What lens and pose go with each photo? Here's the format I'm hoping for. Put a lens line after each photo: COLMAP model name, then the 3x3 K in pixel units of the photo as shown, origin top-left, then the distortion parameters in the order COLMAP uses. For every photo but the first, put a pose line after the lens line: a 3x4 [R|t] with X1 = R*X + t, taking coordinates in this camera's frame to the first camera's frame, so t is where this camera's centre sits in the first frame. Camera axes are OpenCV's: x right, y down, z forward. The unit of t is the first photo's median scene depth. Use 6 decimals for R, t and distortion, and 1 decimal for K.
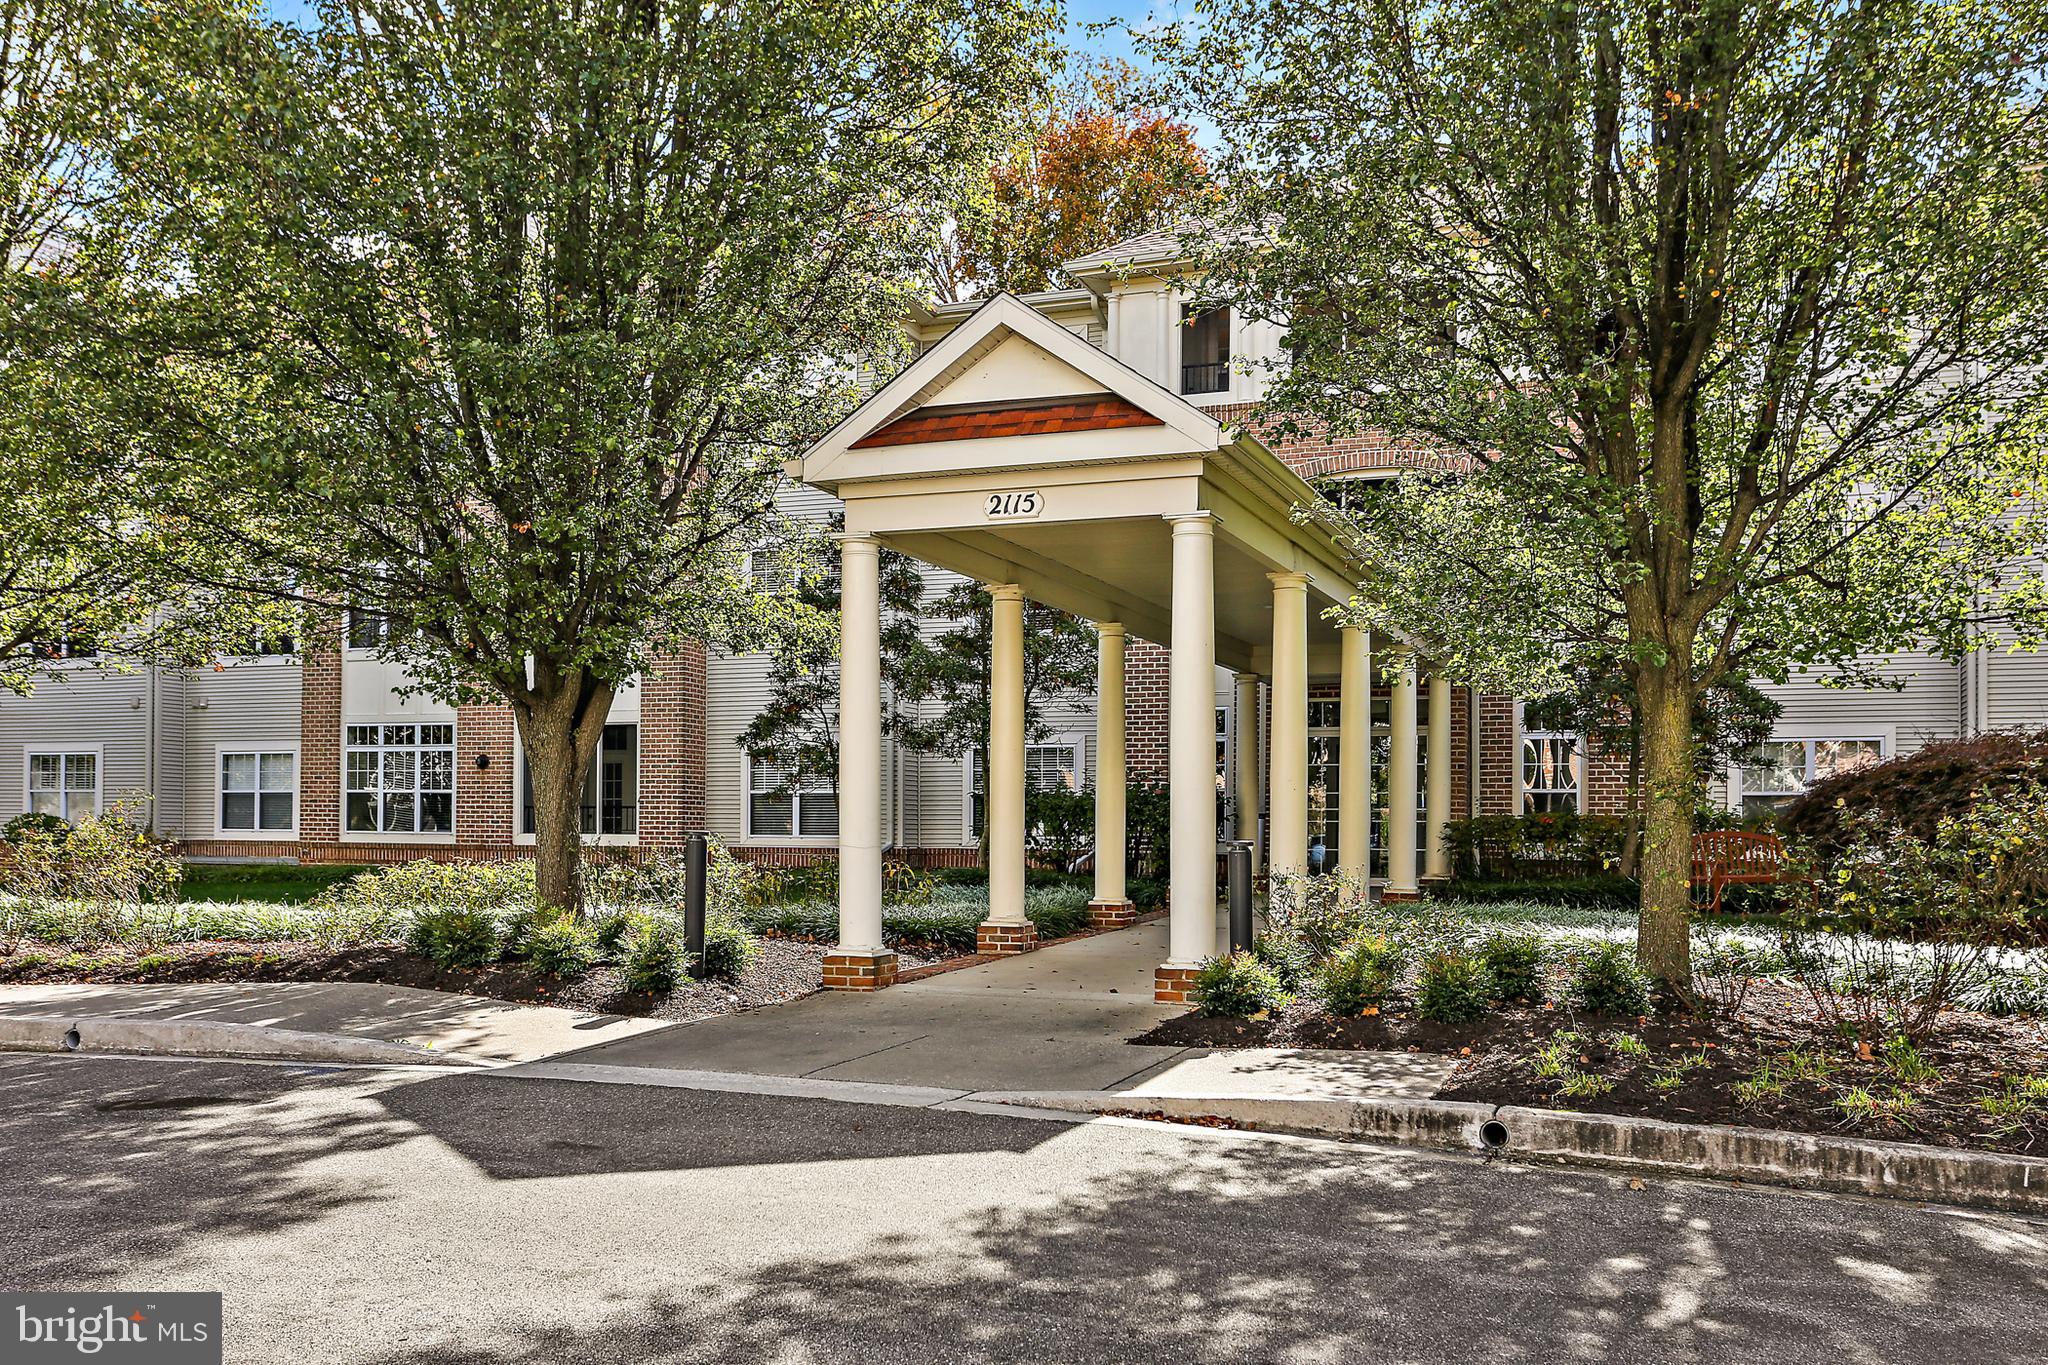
lens RADIAL K [[1773.5, 0, 1023.6], [0, 1773.5, 680.0], [0, 0, 1]] dist [-0.019270, 0.004134]
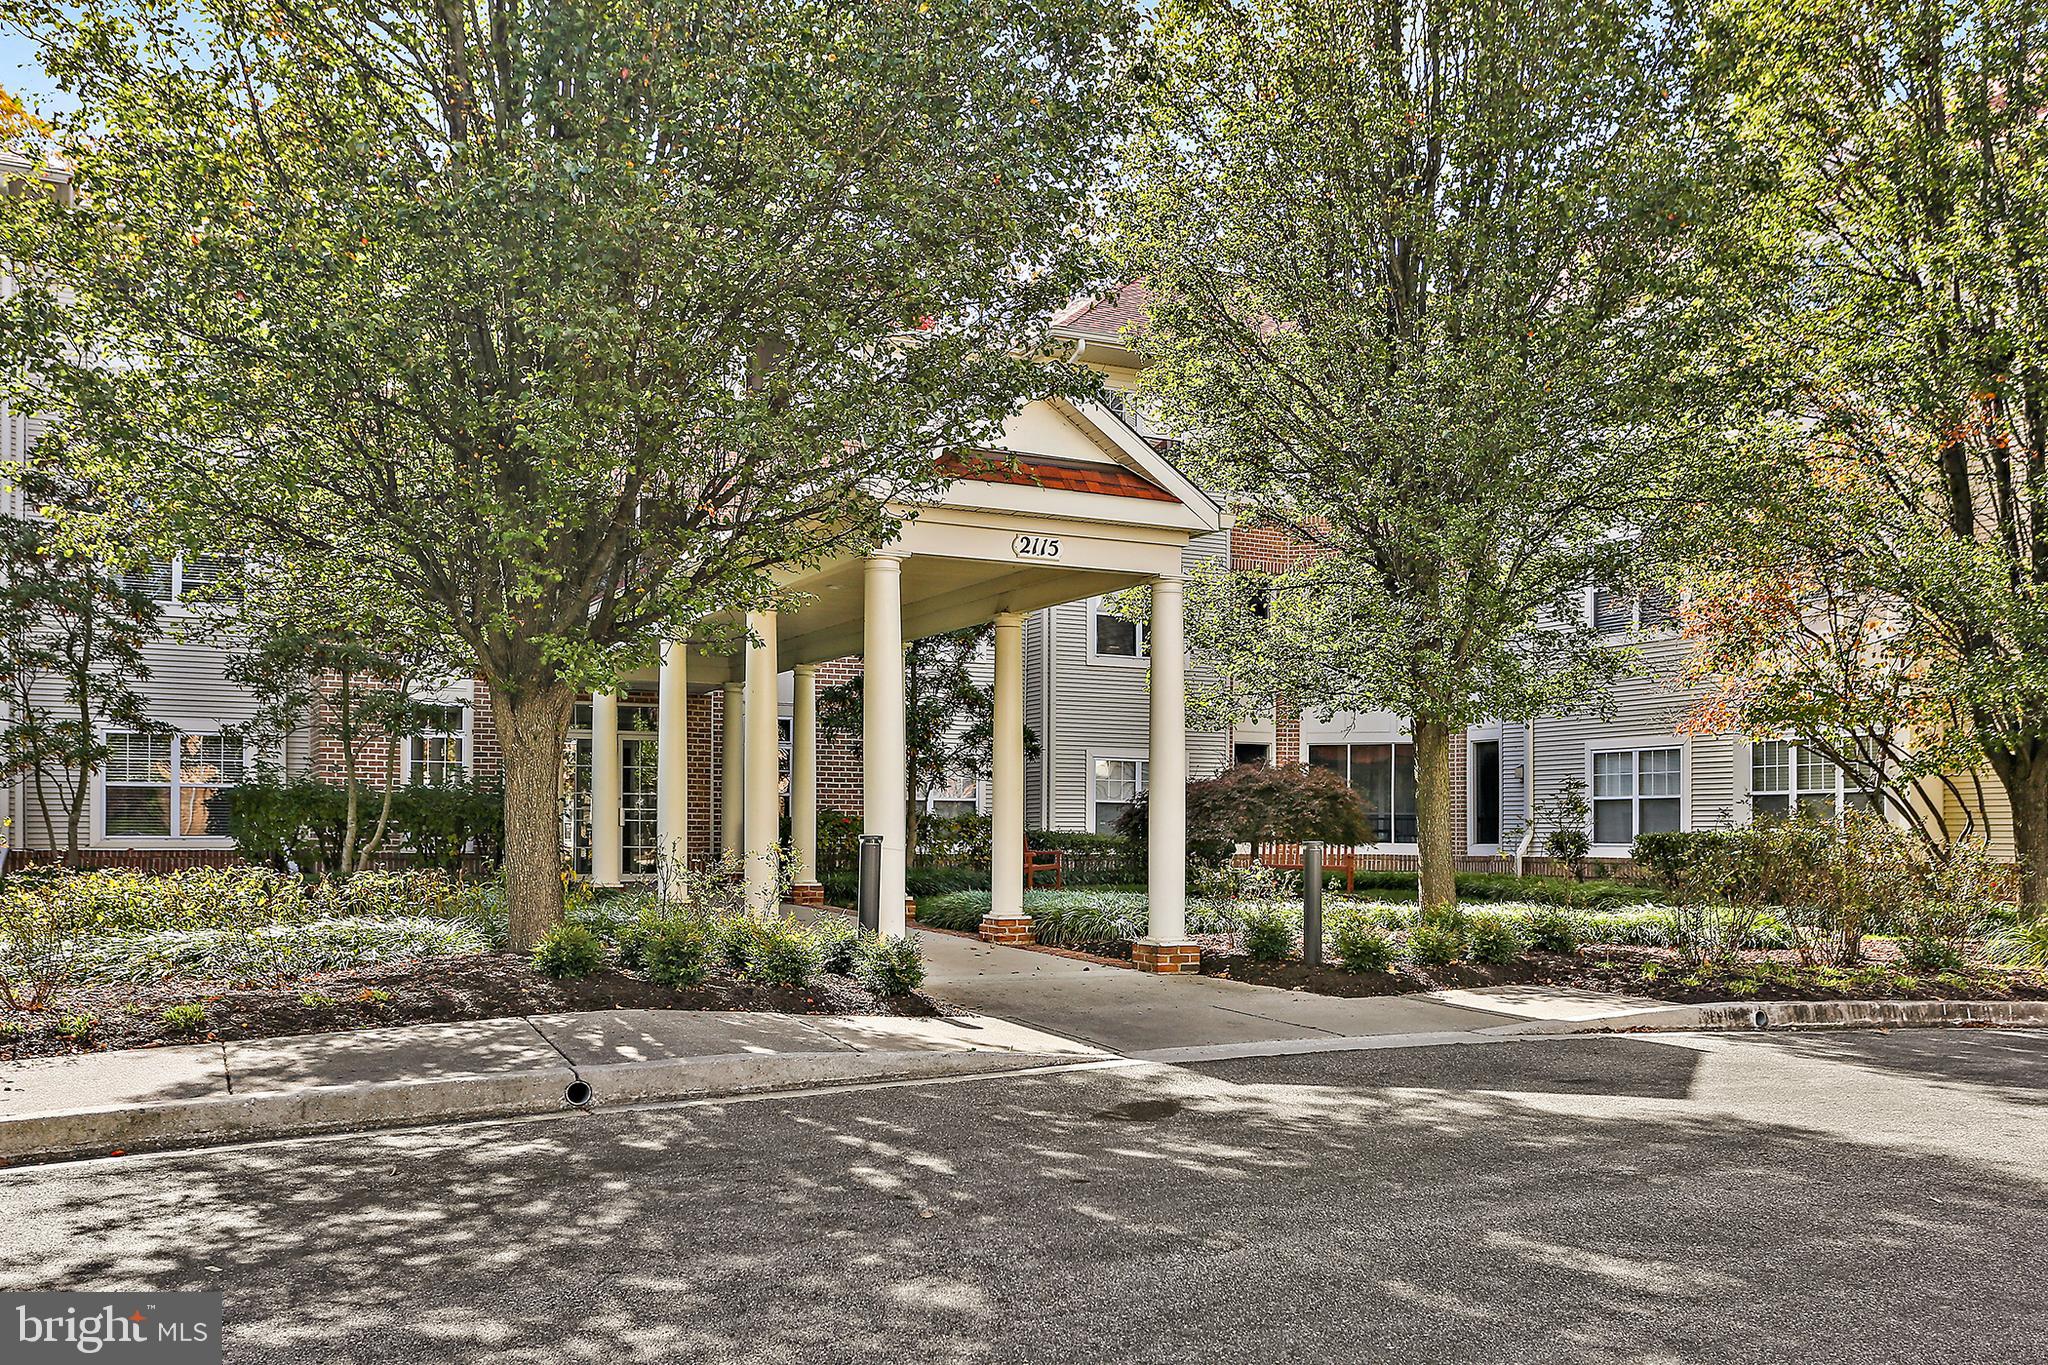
lens RADIAL K [[1773.5, 0, 1024.1], [0, 1773.5, 686.5], [0, 0, 1]] dist [-0.019270, 0.004134]
pose [[0.653160, 0.060695, 0.754784, -1.034427], [-0.066100, 0.997548, -0.023016, 0.020197], [-0.754330, -0.034858, 0.655570, 0.310693]]
